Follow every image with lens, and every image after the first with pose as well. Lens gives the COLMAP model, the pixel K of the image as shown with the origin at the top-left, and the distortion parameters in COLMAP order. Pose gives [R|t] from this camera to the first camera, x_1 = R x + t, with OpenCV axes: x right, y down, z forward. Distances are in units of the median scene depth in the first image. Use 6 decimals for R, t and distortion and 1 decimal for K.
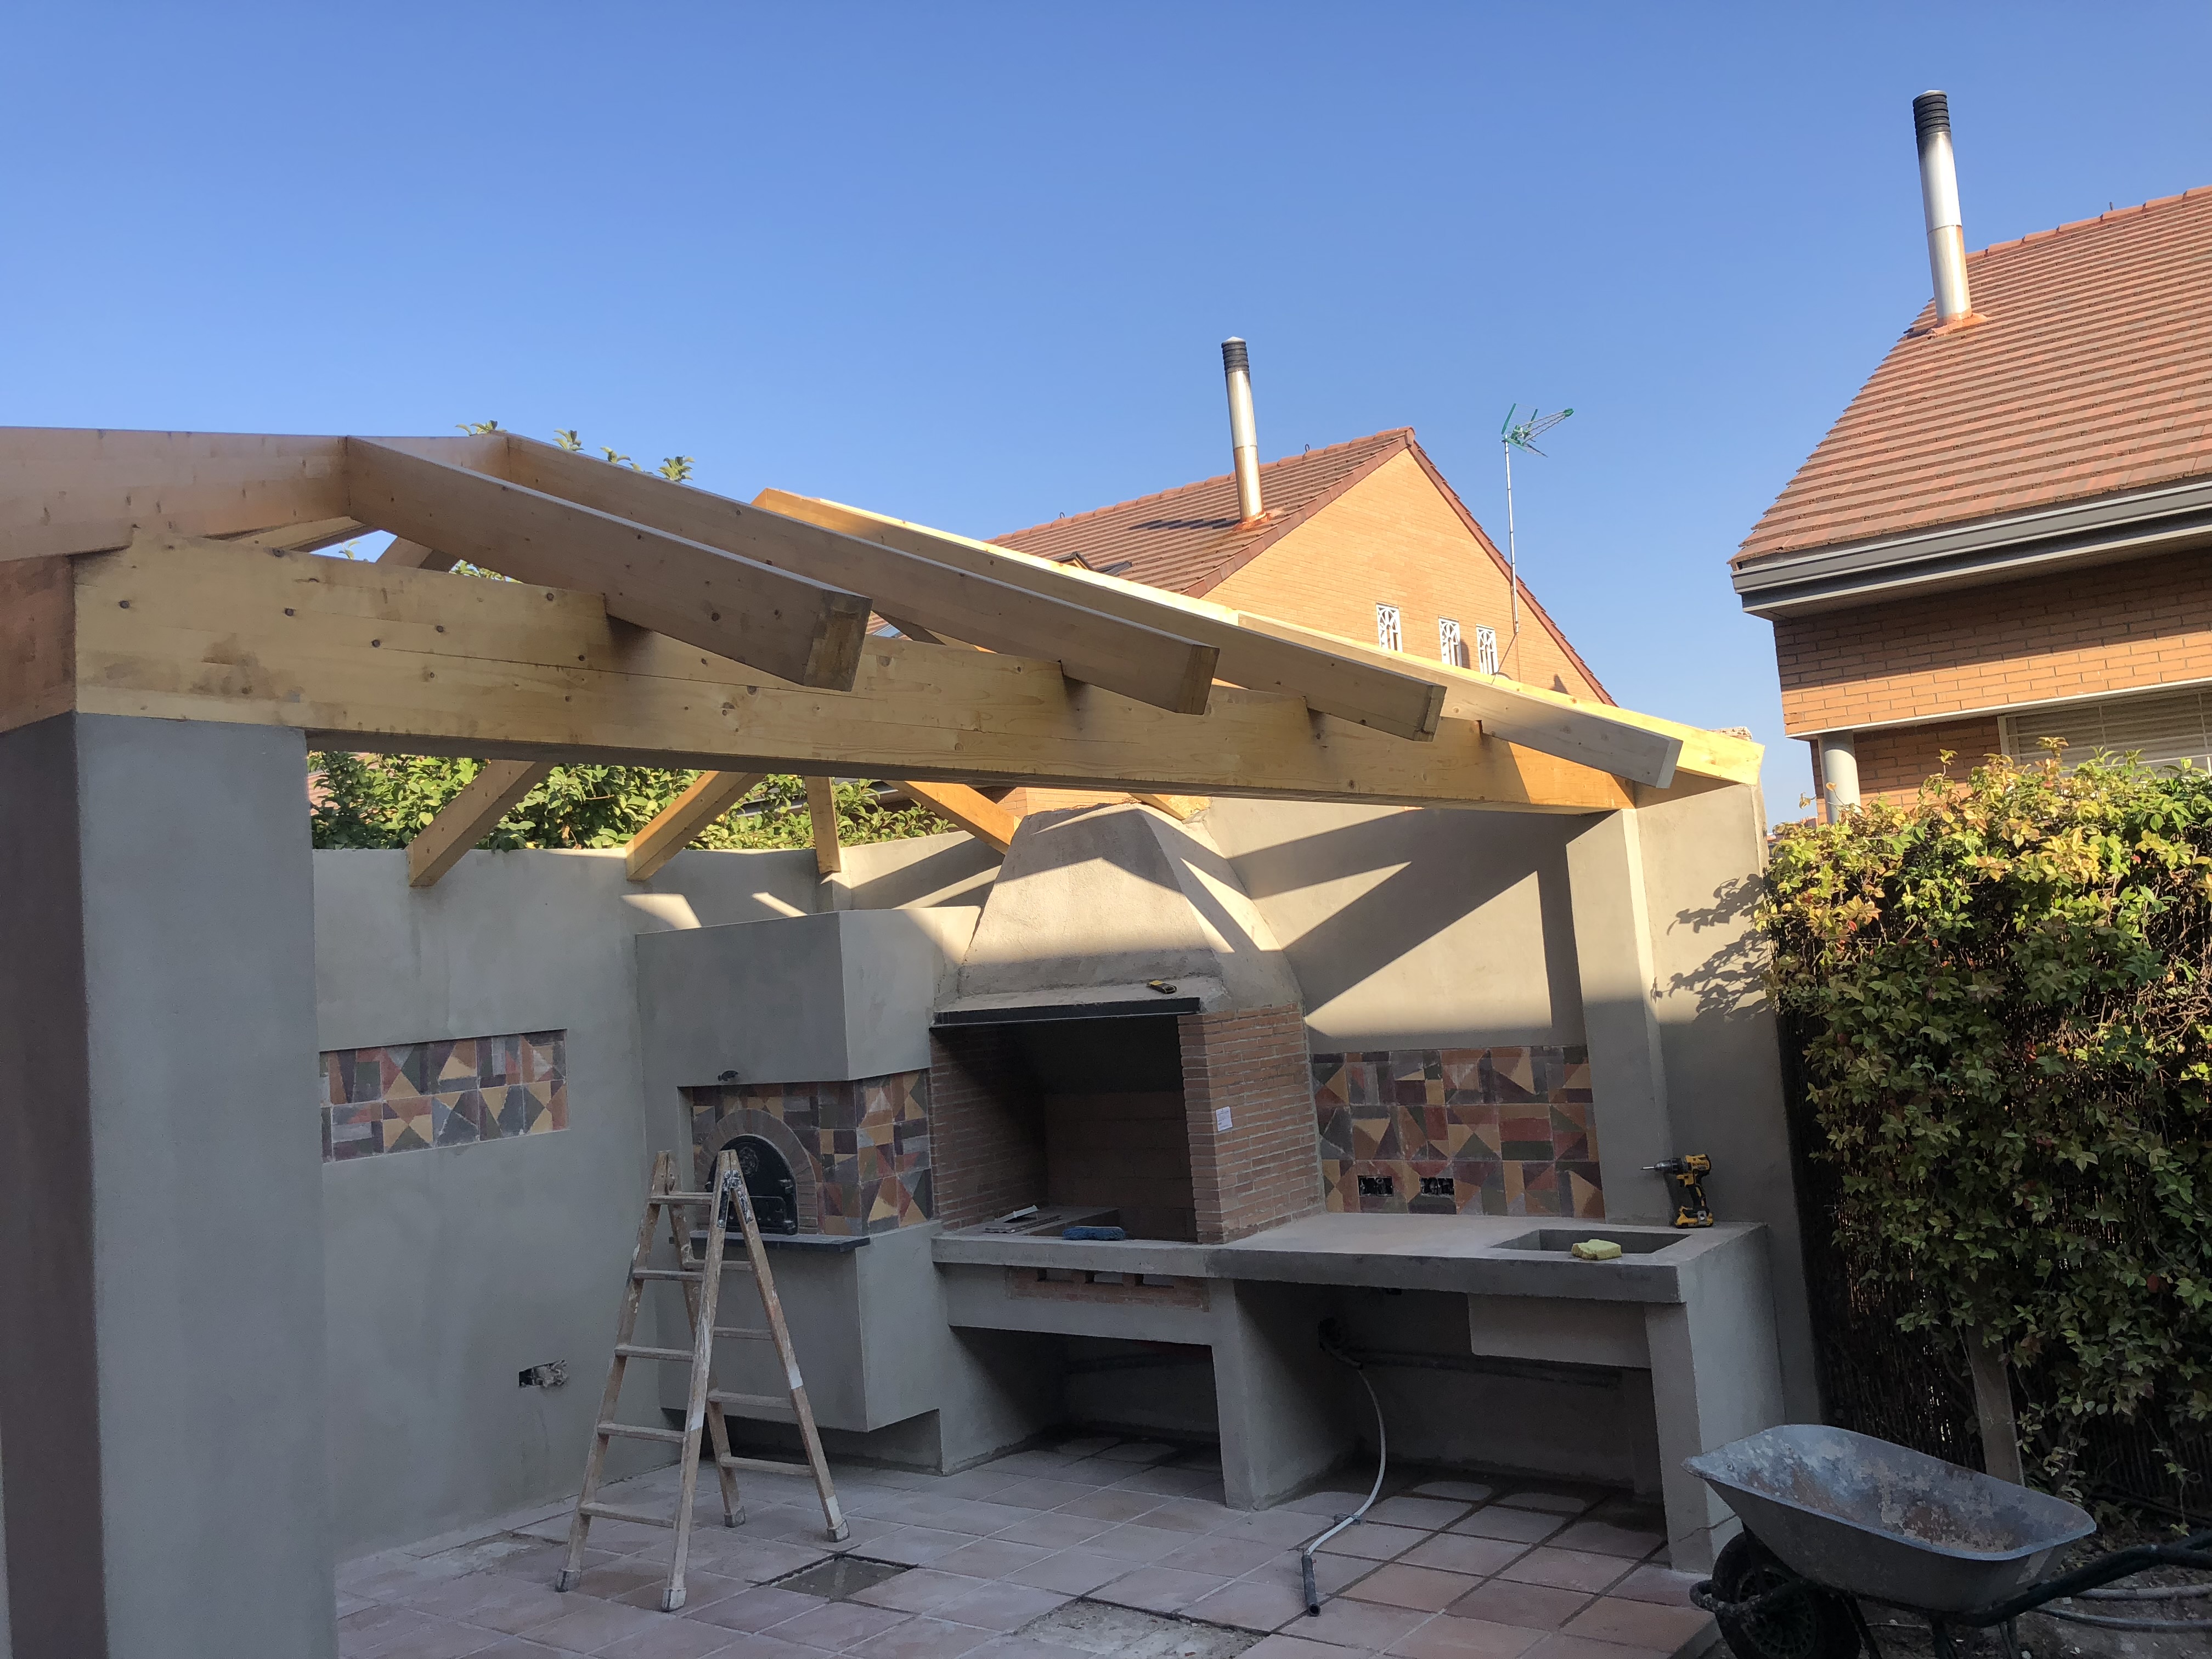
lens RADIAL K [[1815.1, 0, 1089.6], [0, 1815.1, 774.4], [0, 0, 1]] dist [0.023315, -0.024804]
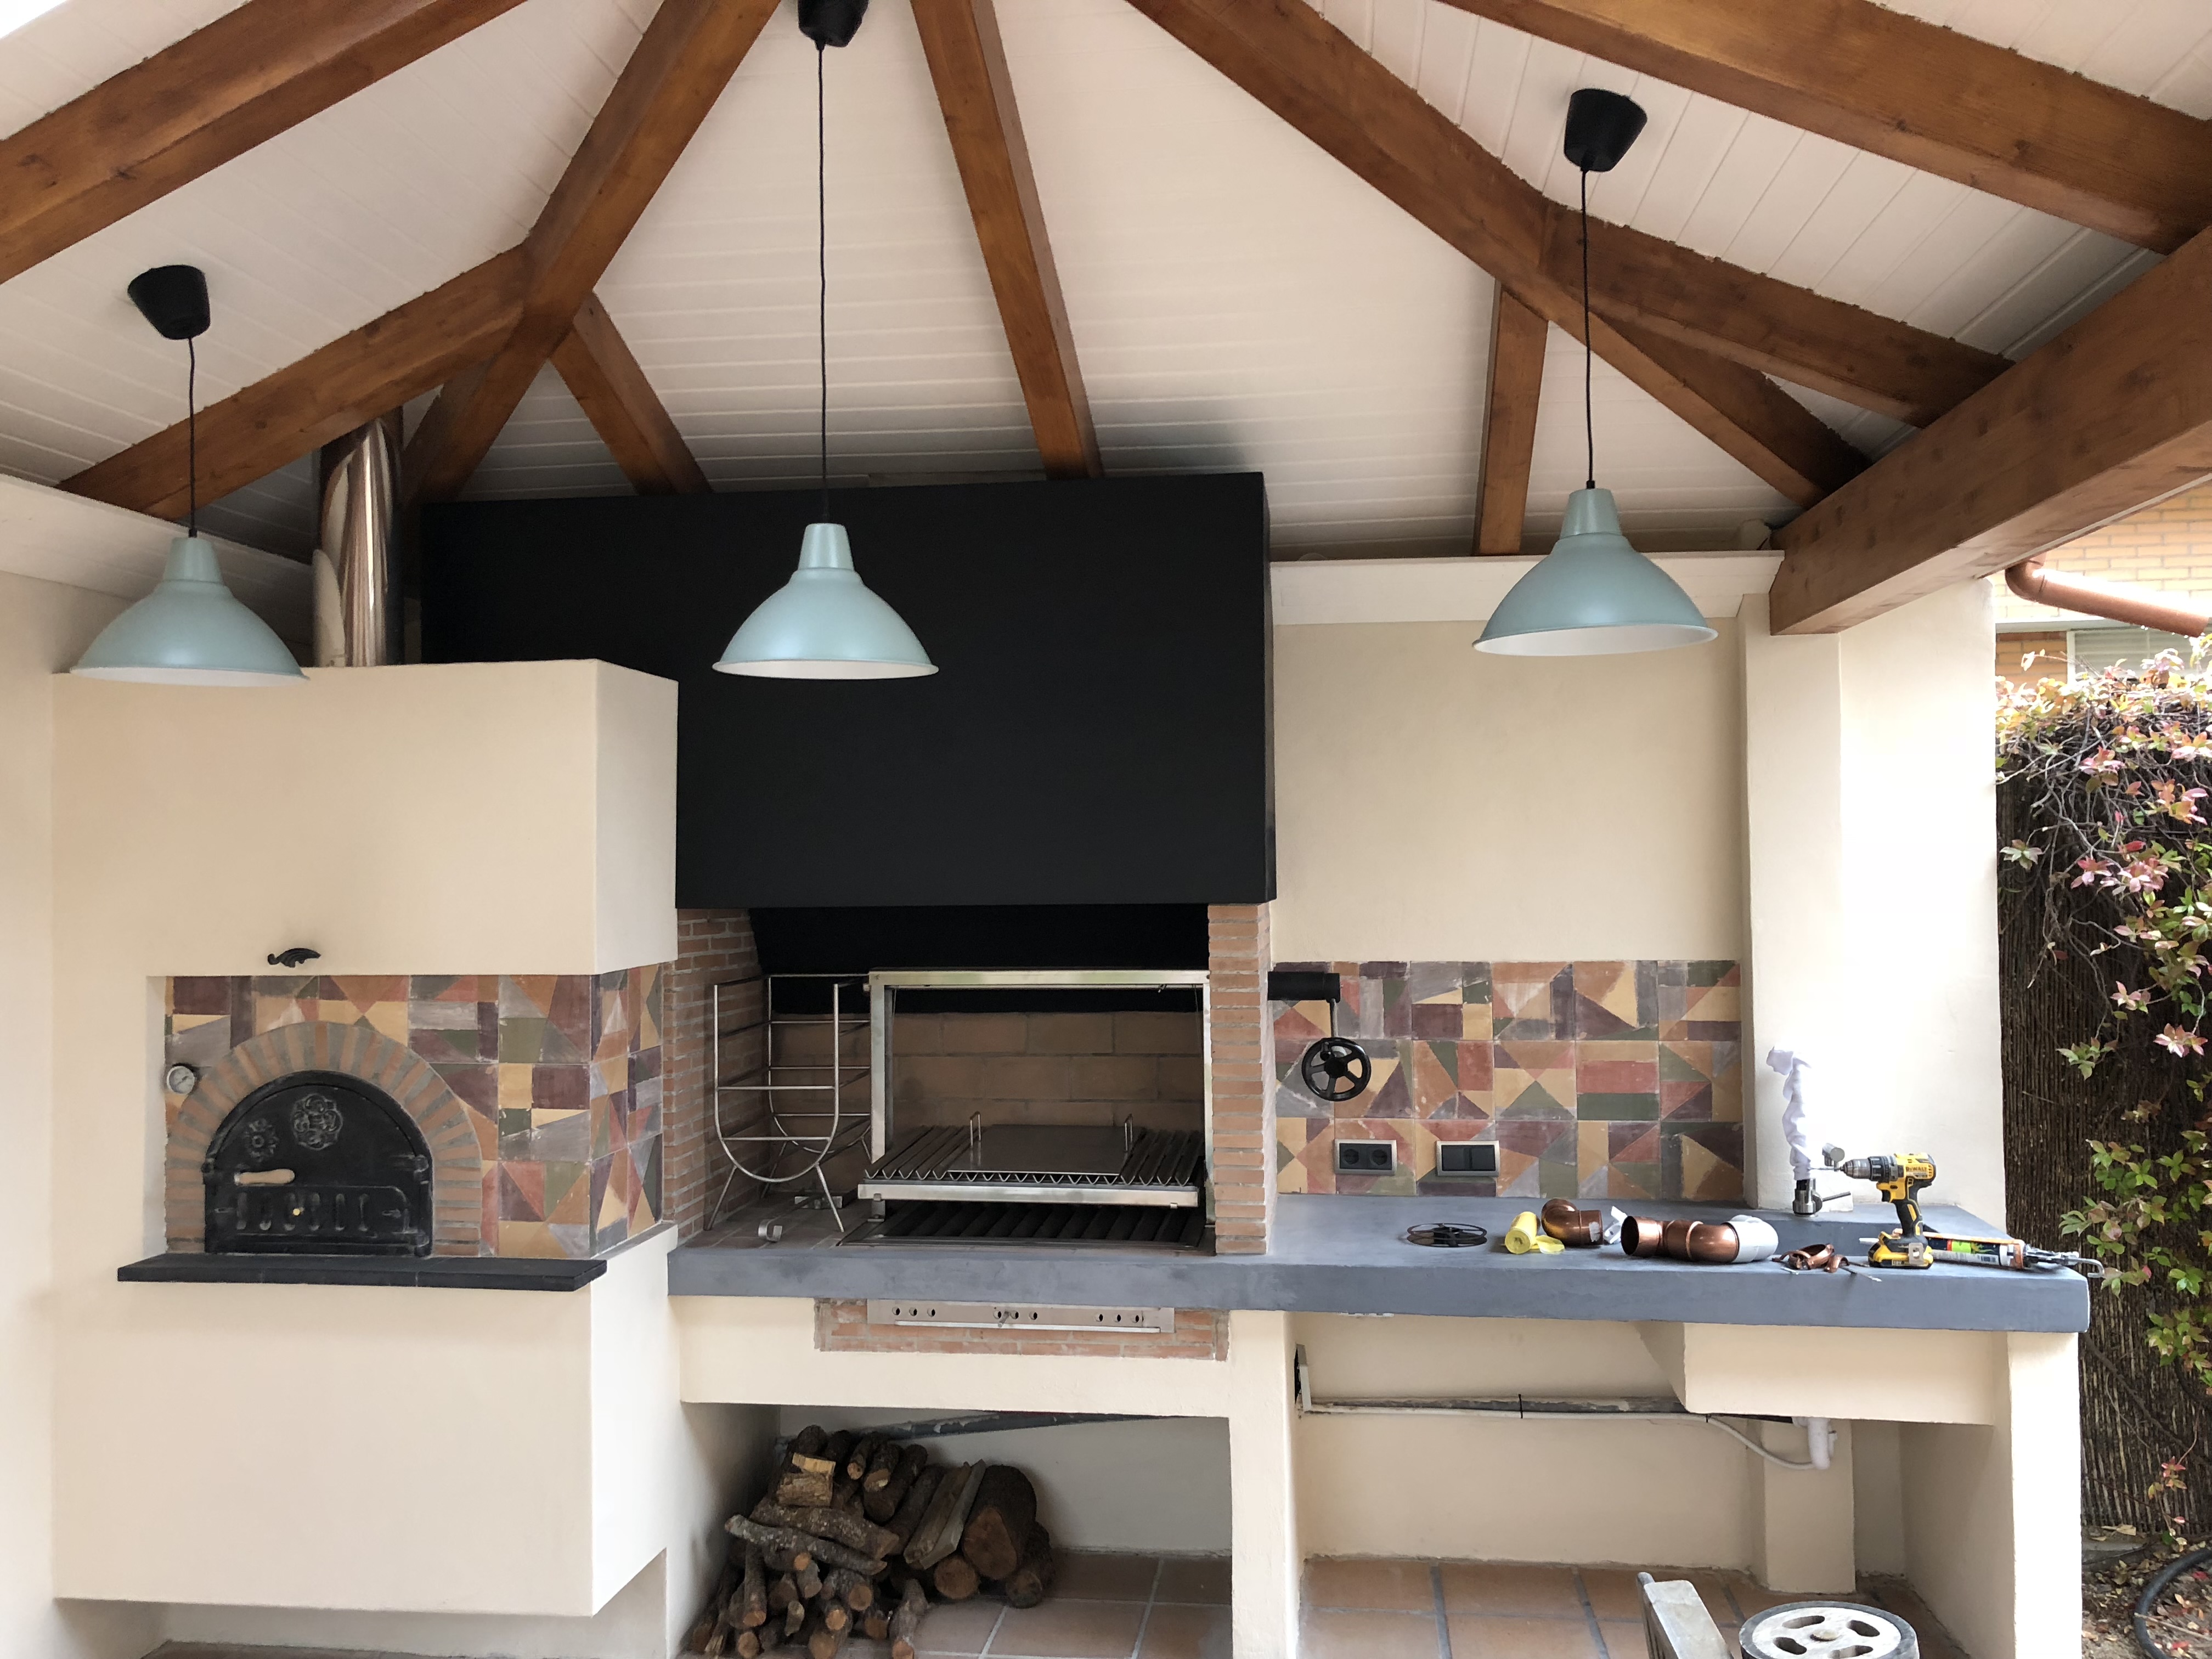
lens RADIAL K [[1815.1, 0, 1087.4], [0, 1815.1, 823.7], [0, 0, 1]] dist [0.023315, -0.024804]
pose [[0.865800, 0.078968, 0.494120, -0.282223], [-0.106476, 0.993929, 0.027723, 0.096404], [-0.488931, -0.076615, 0.868952, 0.477681]]
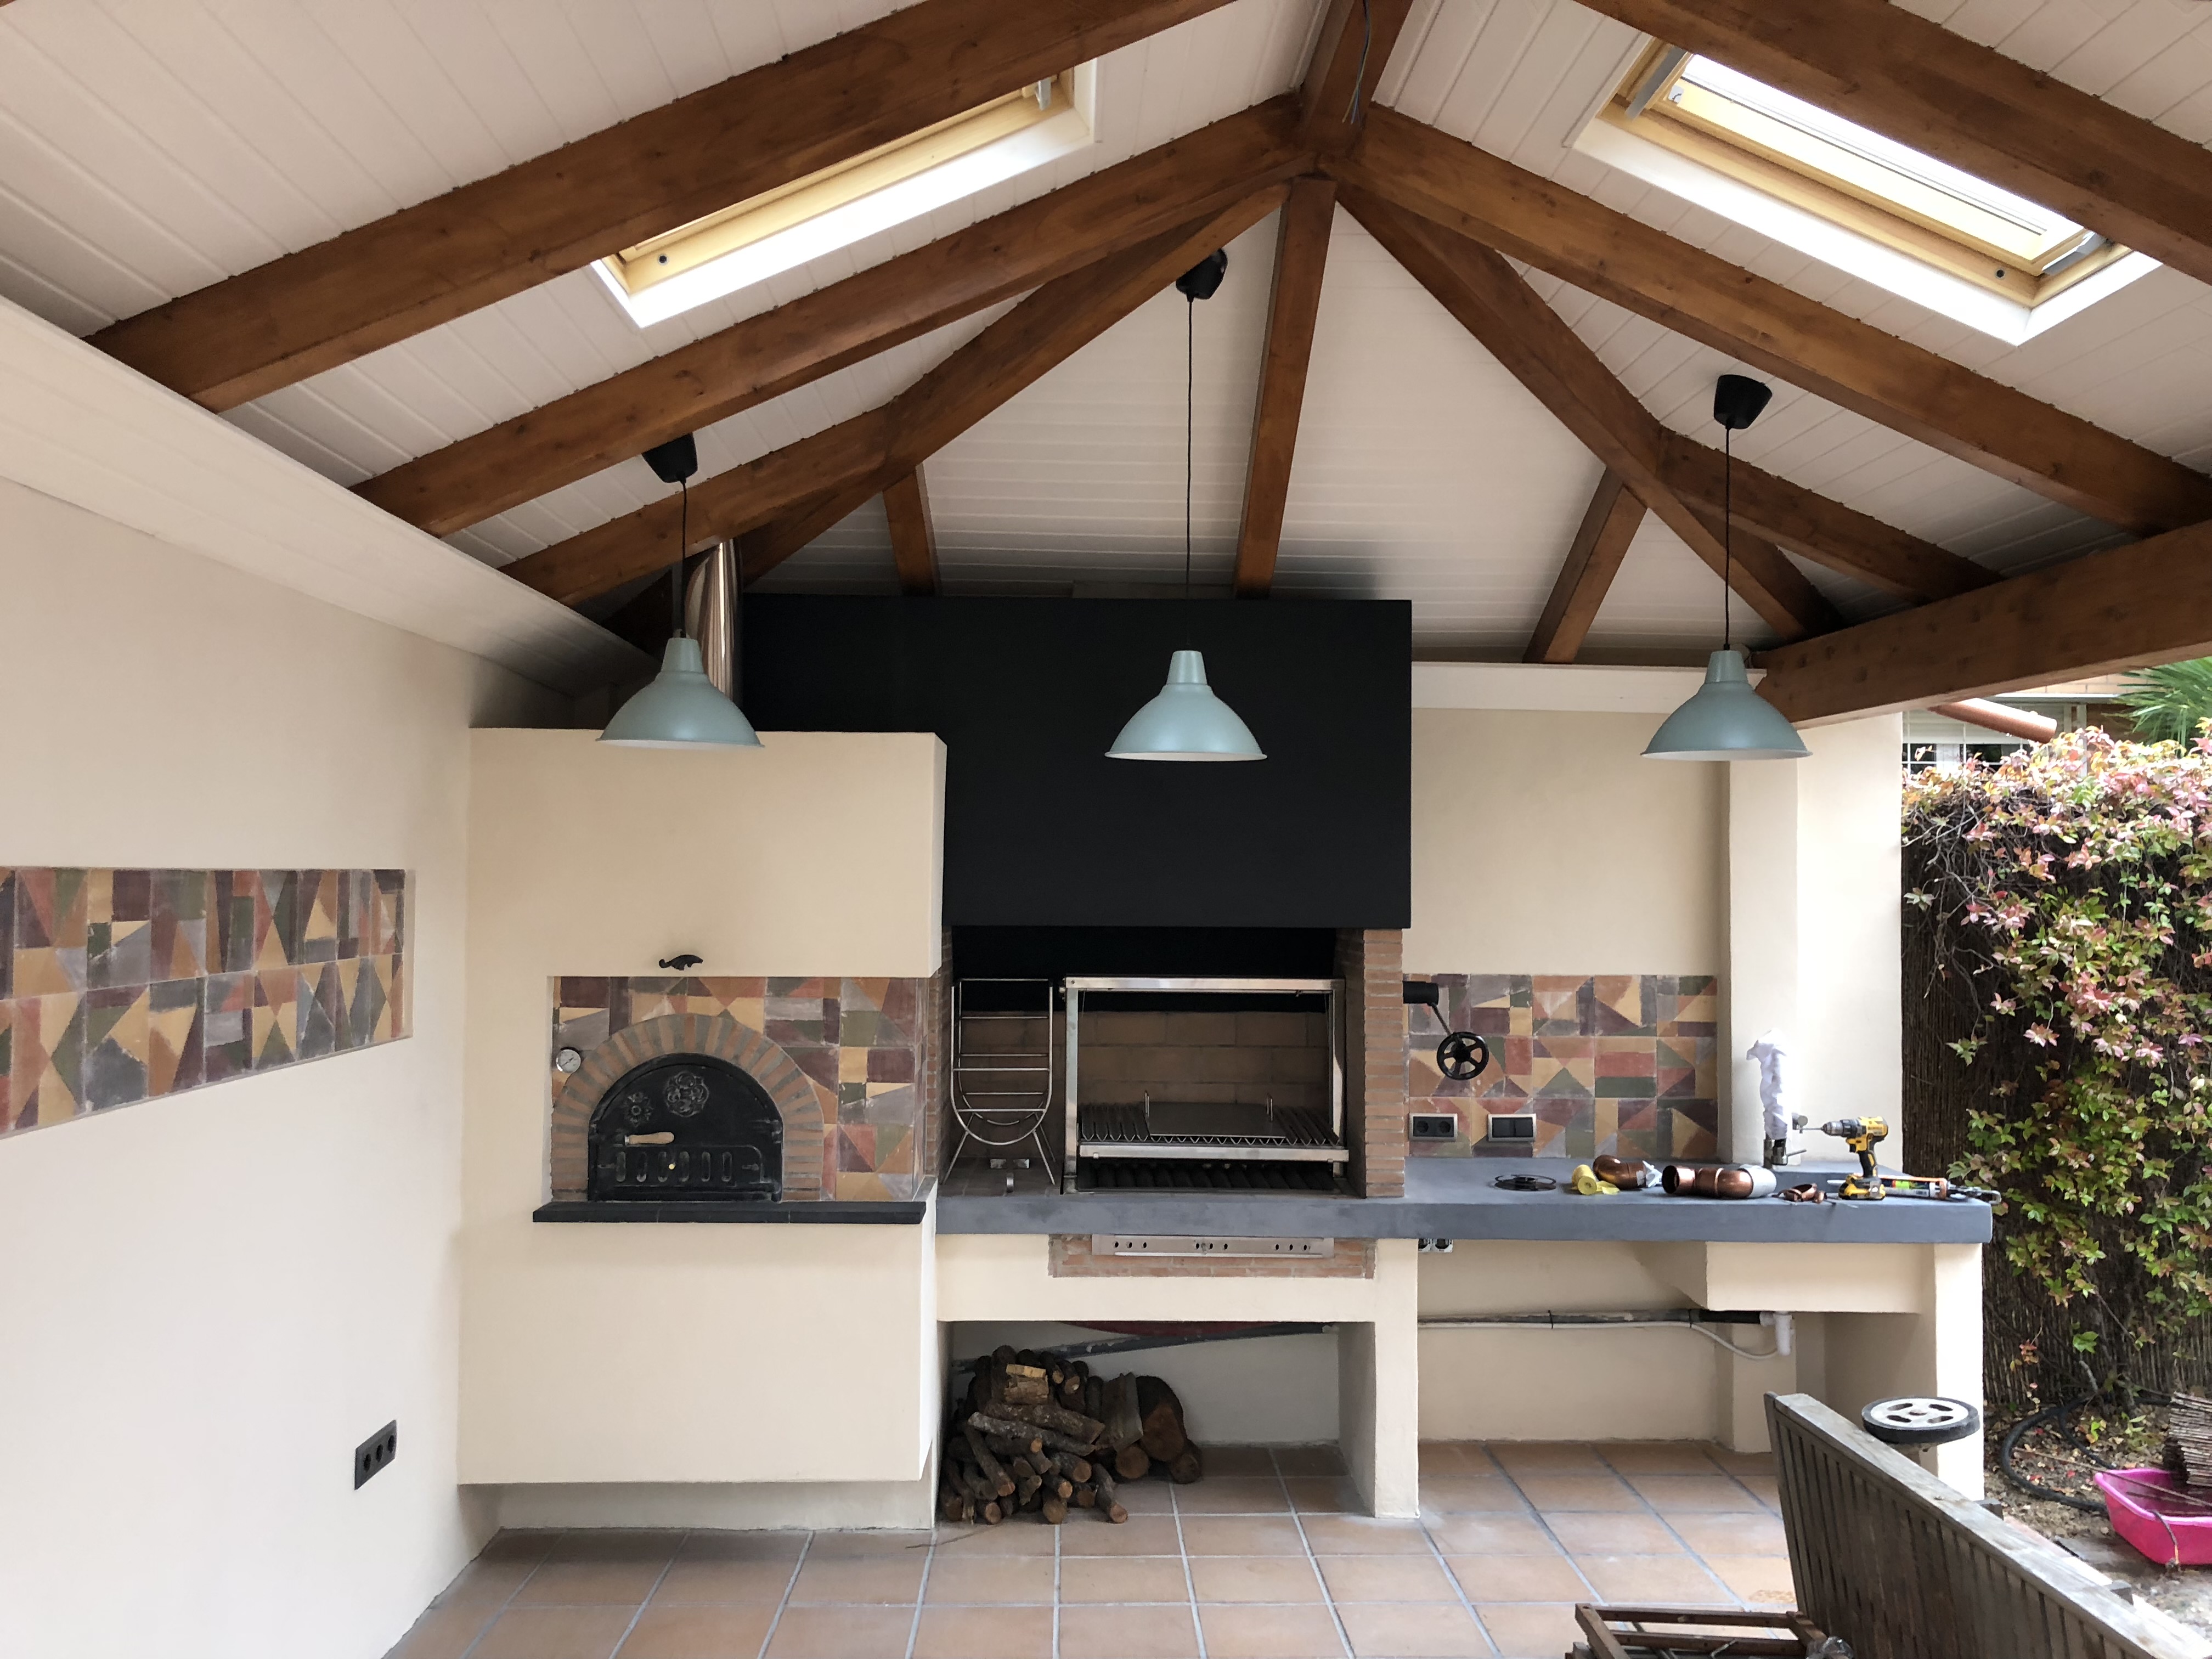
lens RADIAL K [[1815.1, 0, 1092.1], [0, 1815.1, 820.8], [0, 0, 1]] dist [0.023315, -0.024804]
pose [[0.779742, 0.100861, 0.617924, -0.526842], [-0.130778, 0.991407, 0.003203, 0.101882], [-0.612291, -0.083308, 0.786231, 0.437893]]
